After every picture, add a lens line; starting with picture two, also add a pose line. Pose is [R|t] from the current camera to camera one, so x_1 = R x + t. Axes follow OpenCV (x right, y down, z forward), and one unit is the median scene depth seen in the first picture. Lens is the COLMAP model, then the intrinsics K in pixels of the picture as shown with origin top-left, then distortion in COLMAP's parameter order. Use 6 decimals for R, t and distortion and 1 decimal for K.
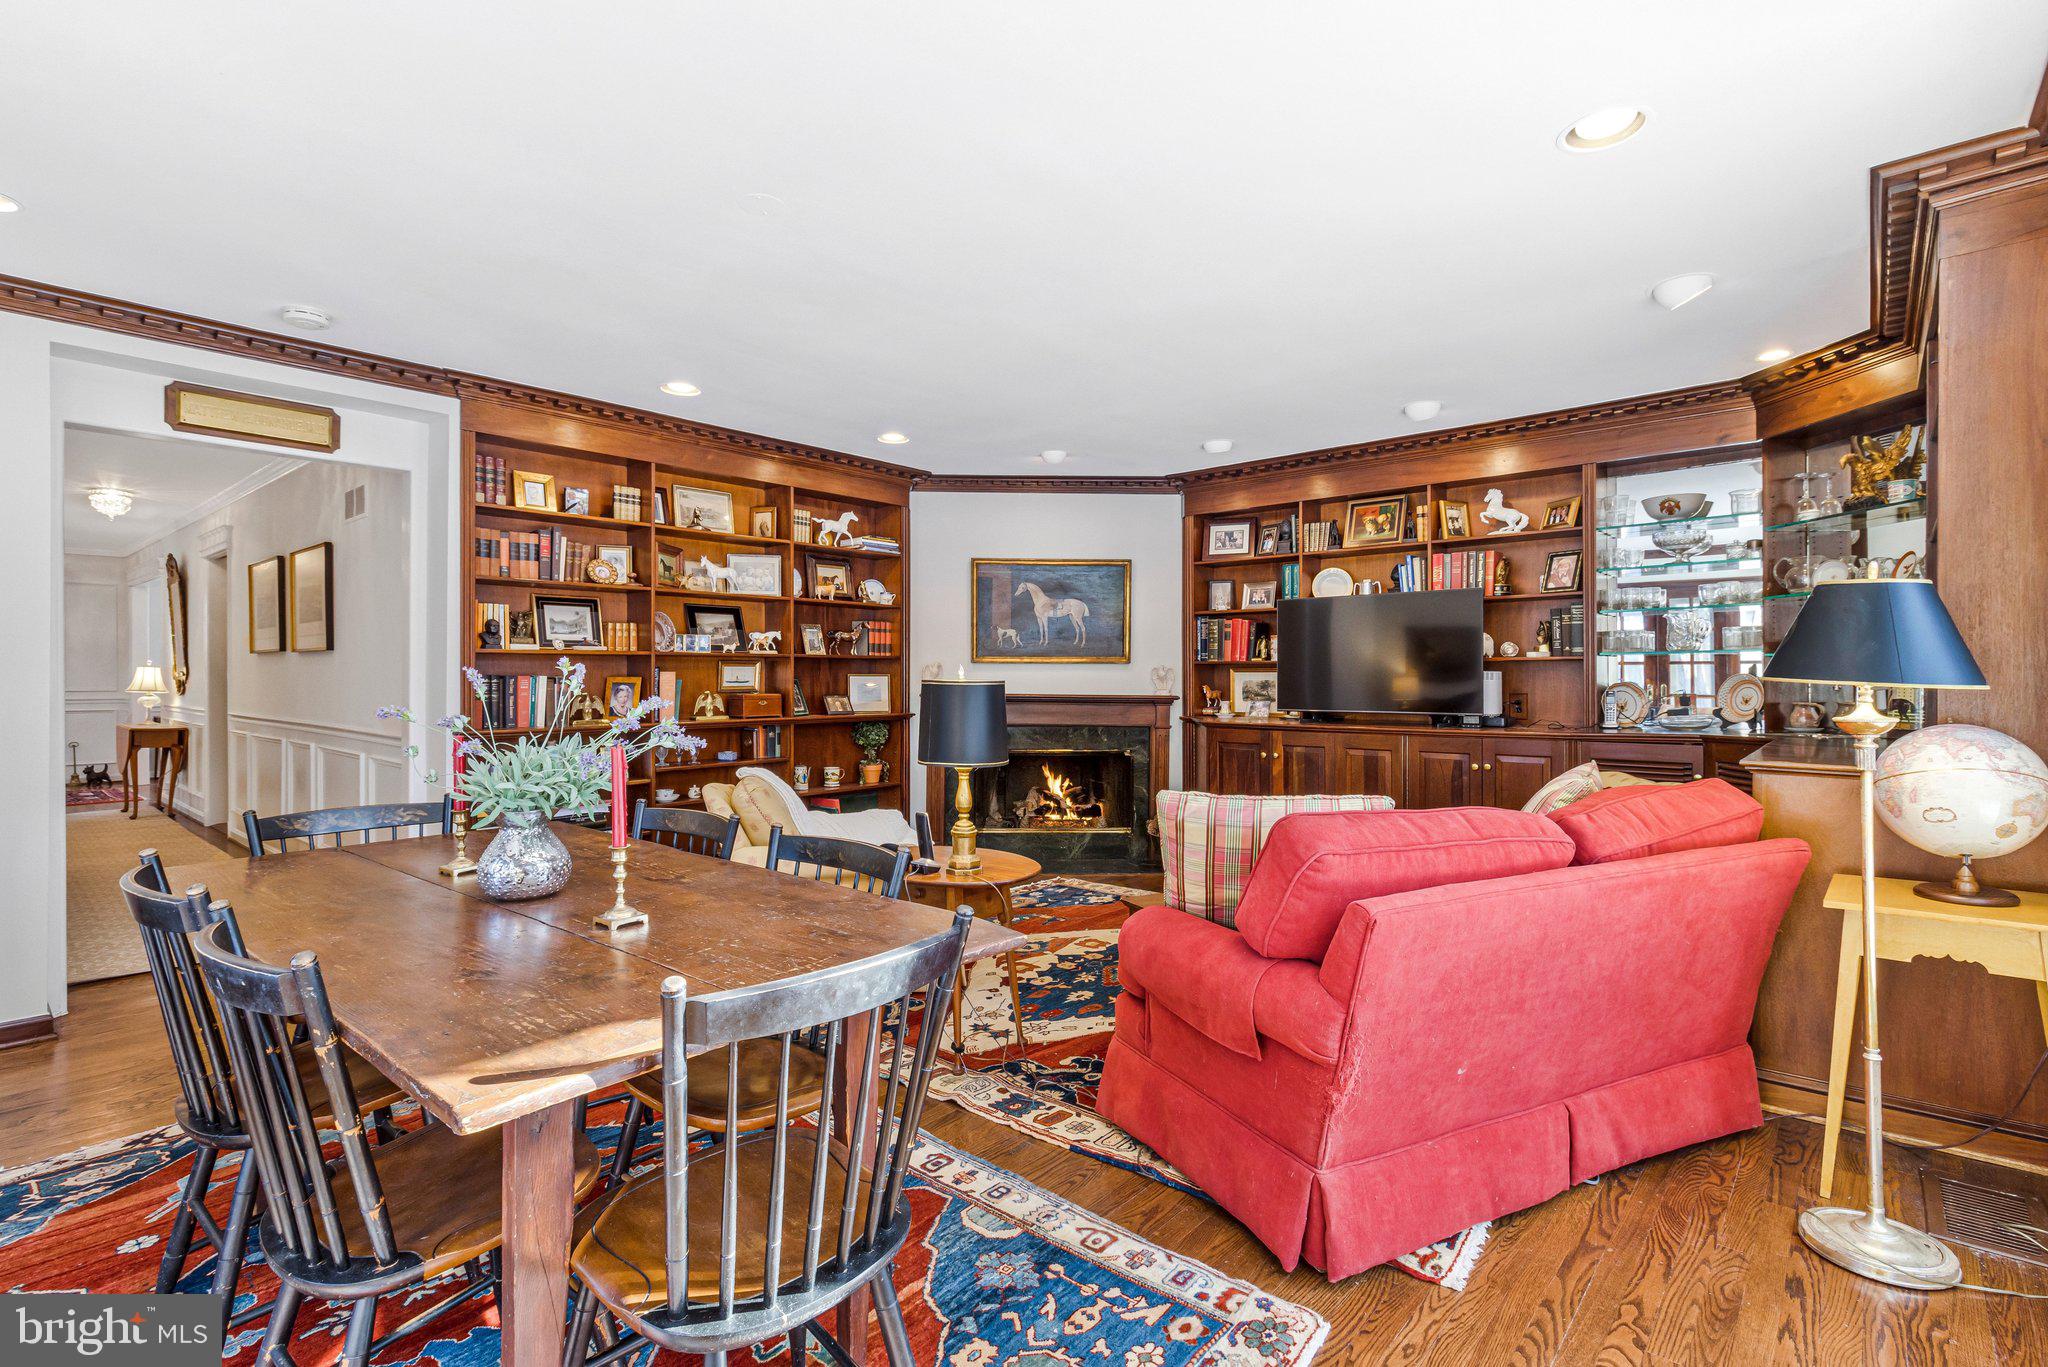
lens RADIAL K [[959.2, 0, 1034.2], [0, 959.2, 665.8], [0, 0, 1]] dist [-0.000077, -0.000755]
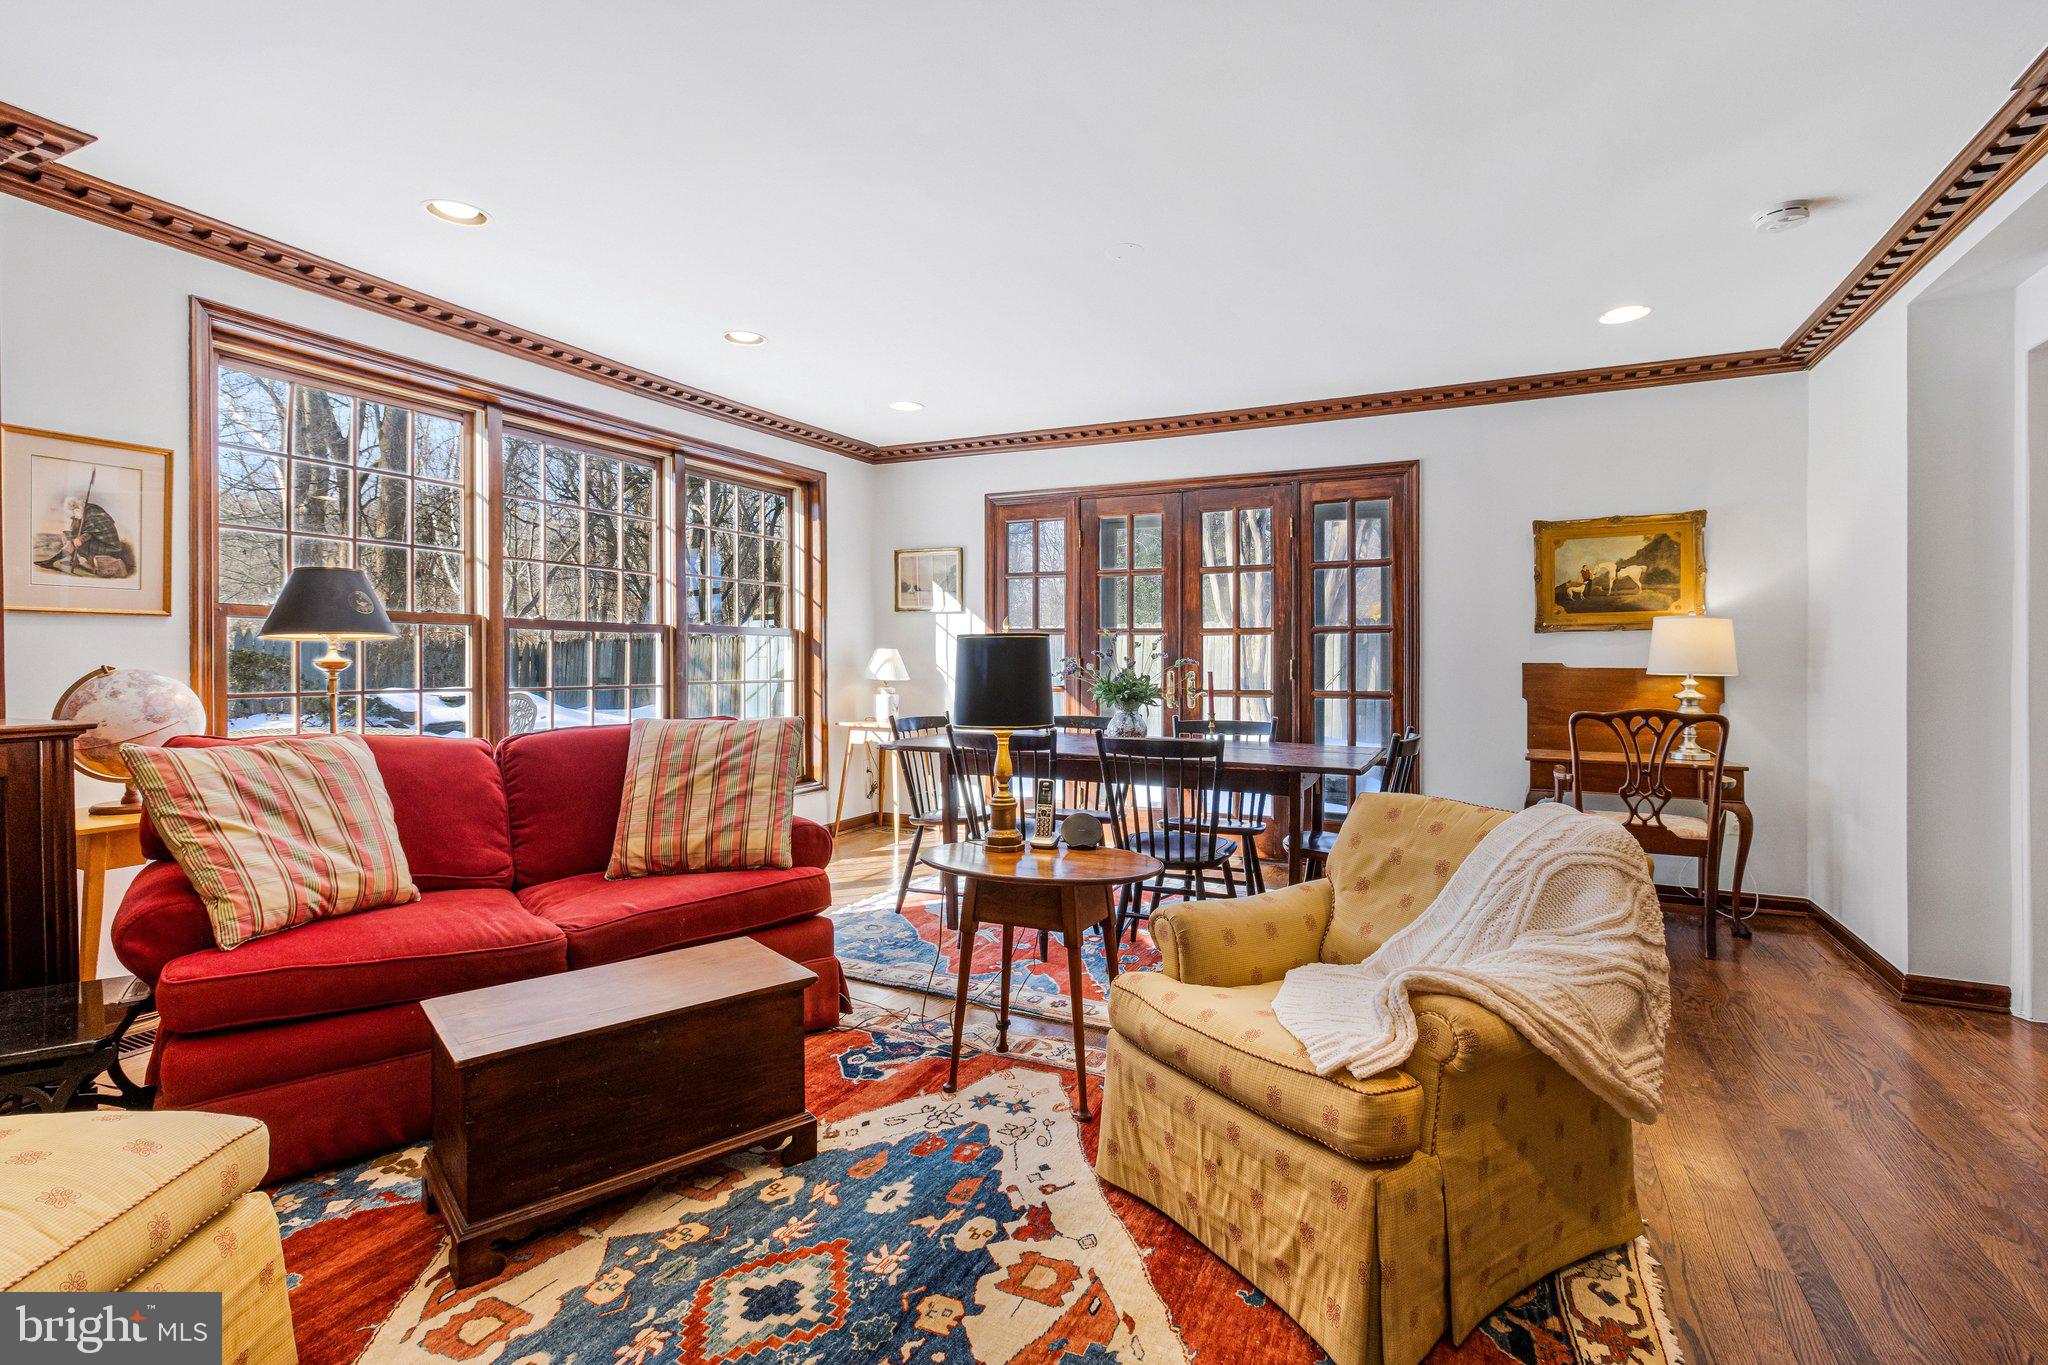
lens RADIAL K [[959.2, 0, 1034.2], [0, 959.2, 664.8], [0, 0, 1]] dist [-0.000077, -0.000755]
pose [[-0.963935, 0.004237, -0.266104, 0.103998], [0.005353, 0.999980, -0.003471, 0.035787], [0.266084, -0.004770, -0.963938, 1.423057]]
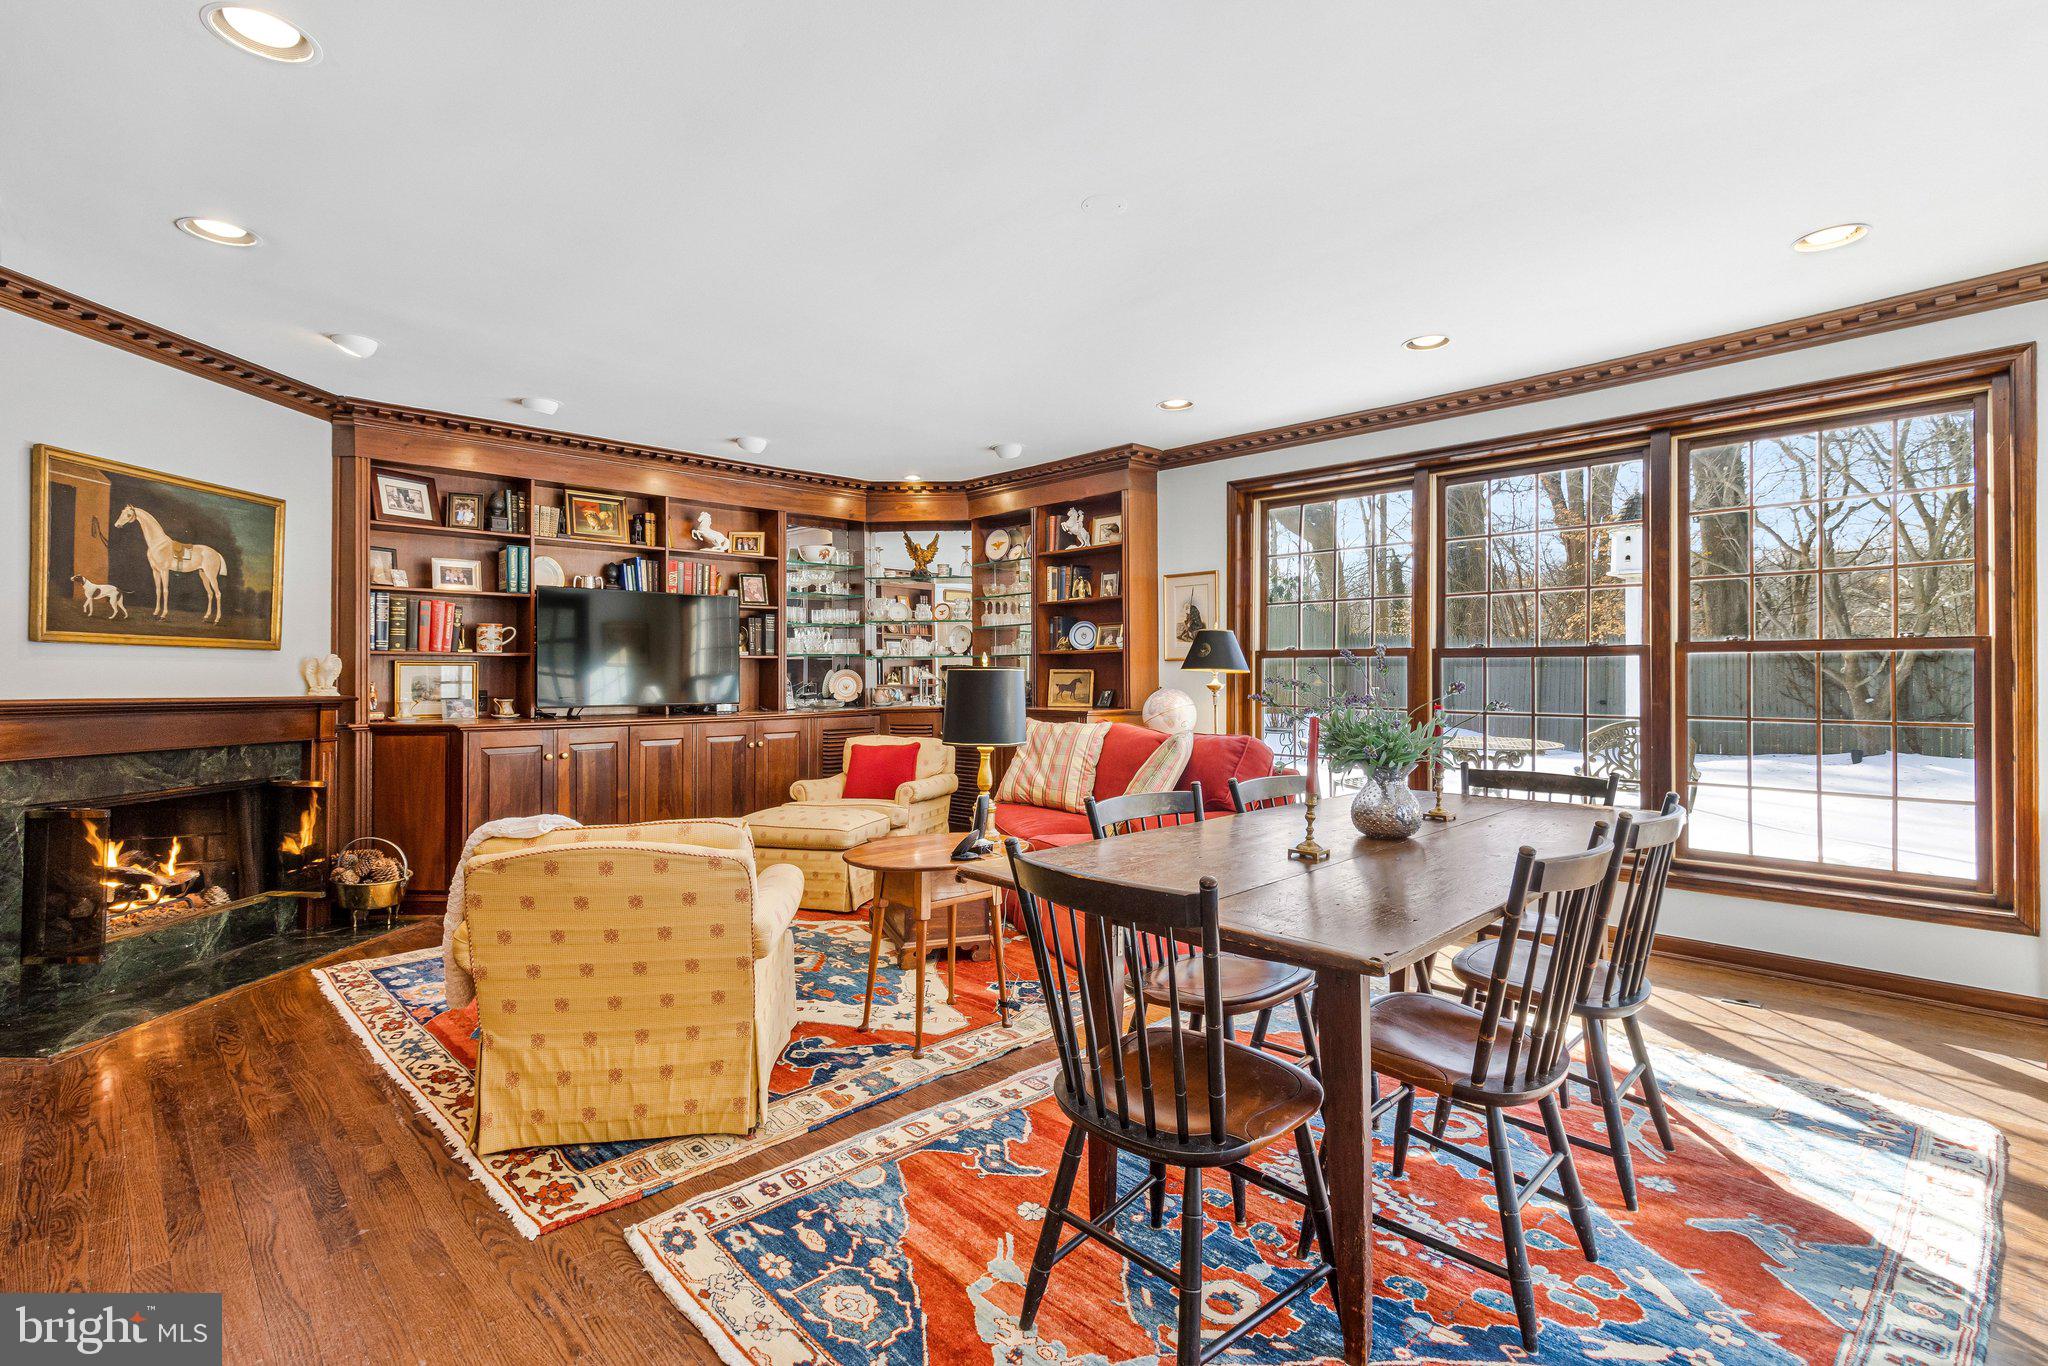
lens RADIAL K [[959.2, 0, 1034.2], [0, 959.2, 665.3], [0, 0, 1]] dist [-0.000077, -0.000755]
pose [[0.088962, 0.010949, 0.995975, -0.871627], [-0.009965, 0.999899, -0.010102, 0.015843], [-0.995985, -0.009026, 0.089062, 0.647161]]
